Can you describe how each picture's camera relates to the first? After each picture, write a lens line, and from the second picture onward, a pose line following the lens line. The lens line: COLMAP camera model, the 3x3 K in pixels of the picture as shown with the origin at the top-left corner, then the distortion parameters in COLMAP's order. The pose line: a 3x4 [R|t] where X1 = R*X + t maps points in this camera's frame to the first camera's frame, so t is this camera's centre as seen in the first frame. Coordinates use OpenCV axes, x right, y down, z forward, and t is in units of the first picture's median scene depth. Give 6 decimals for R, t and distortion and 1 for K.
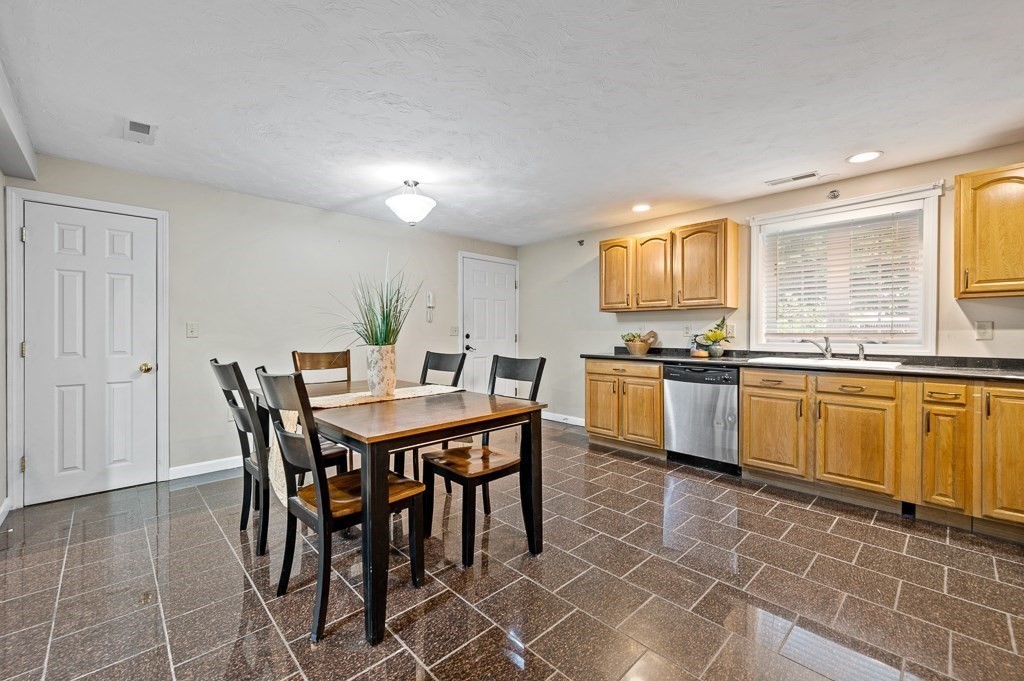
lens RADIAL K [[423.1, 0, 507.1], [0, 423.1, 333.4], [0, 0, 1]] dist [0.001240, -0.000224]
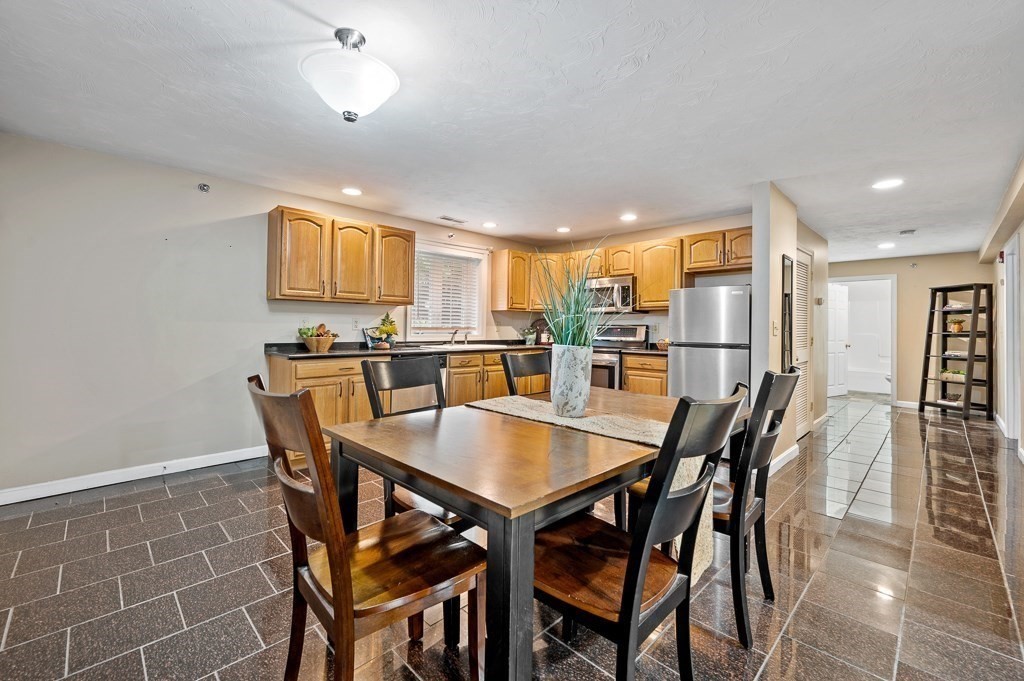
lens RADIAL K [[423.1, 0, 509.5], [0, 423.1, 326.5], [0, 0, 1]] dist [0.001240, -0.000224]
pose [[-0.018574, 0.001247, 0.999827, -0.738624], [-0.009627, 0.999953, -0.001426, -0.004384], [-0.999781, -0.009652, -0.018561, 0.807682]]
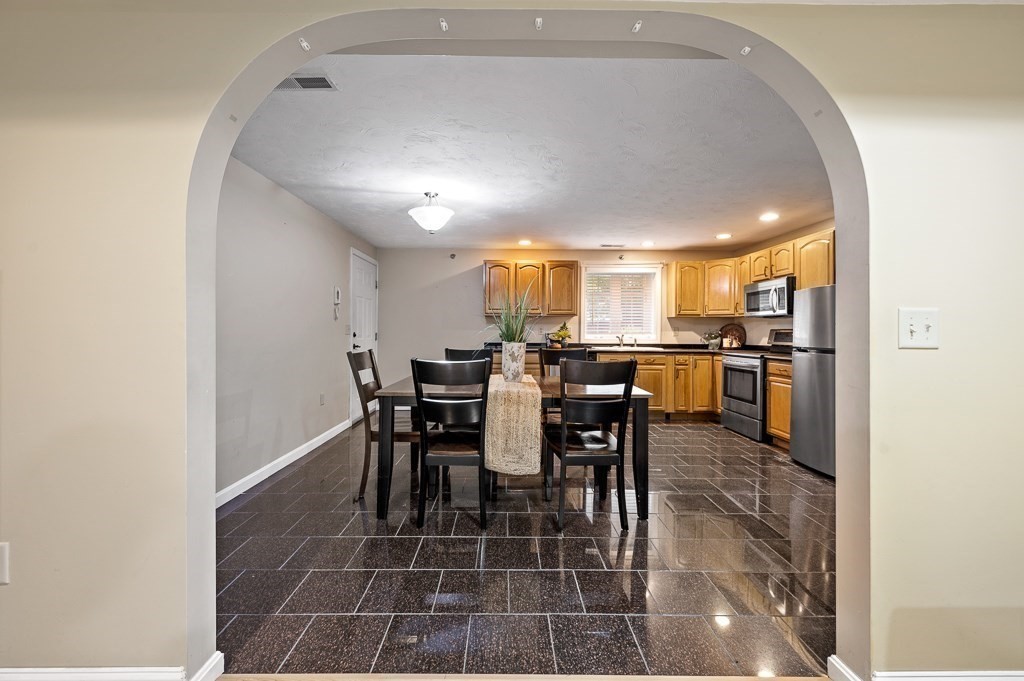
lens RADIAL K [[417.2, 0, 511.5], [0, 417.2, 328.9], [0, 0, 1]] dist [0.007408, 0.000114]
pose [[0.679340, 0.007273, 0.733787, -0.867672], [-0.003606, 0.999972, -0.006573, -0.003415], [-0.733814, 0.001819, 0.679348, 0.121185]]
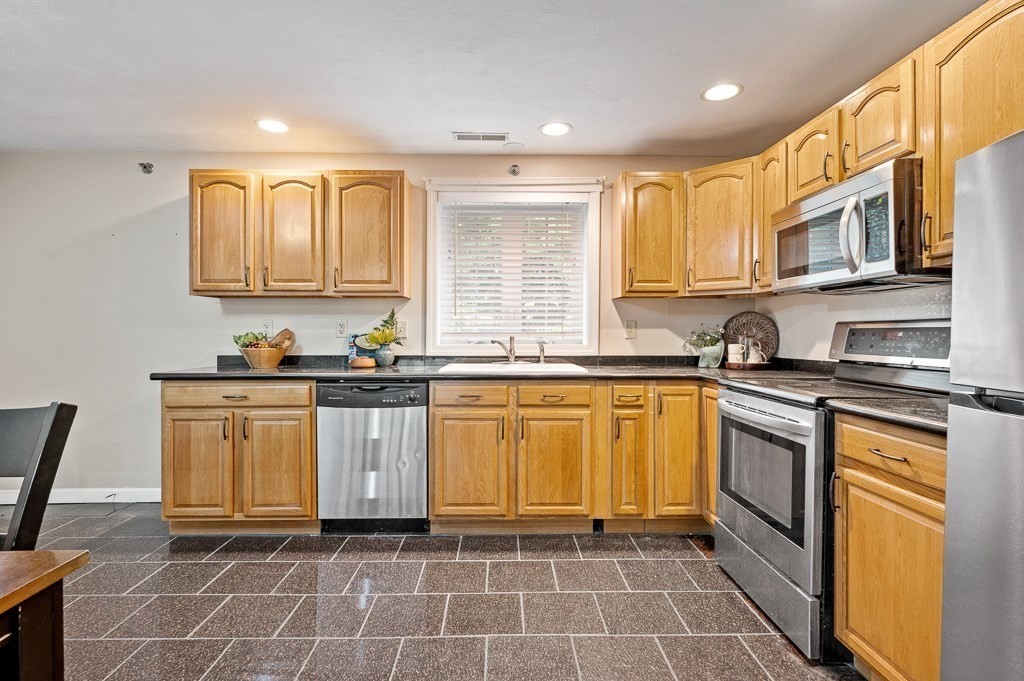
lens RADIAL K [[501.7, 0, 511.5], [0, 501.7, 331.9], [0, 0, 1]] dist [-0.000029, 0.000265]
pose [[0.673024, -0.002056, 0.739618, 0.018399], [0.001786, 0.999998, 0.001154, -0.002529], [-0.739618, 0.000544, 0.673026, 0.320057]]
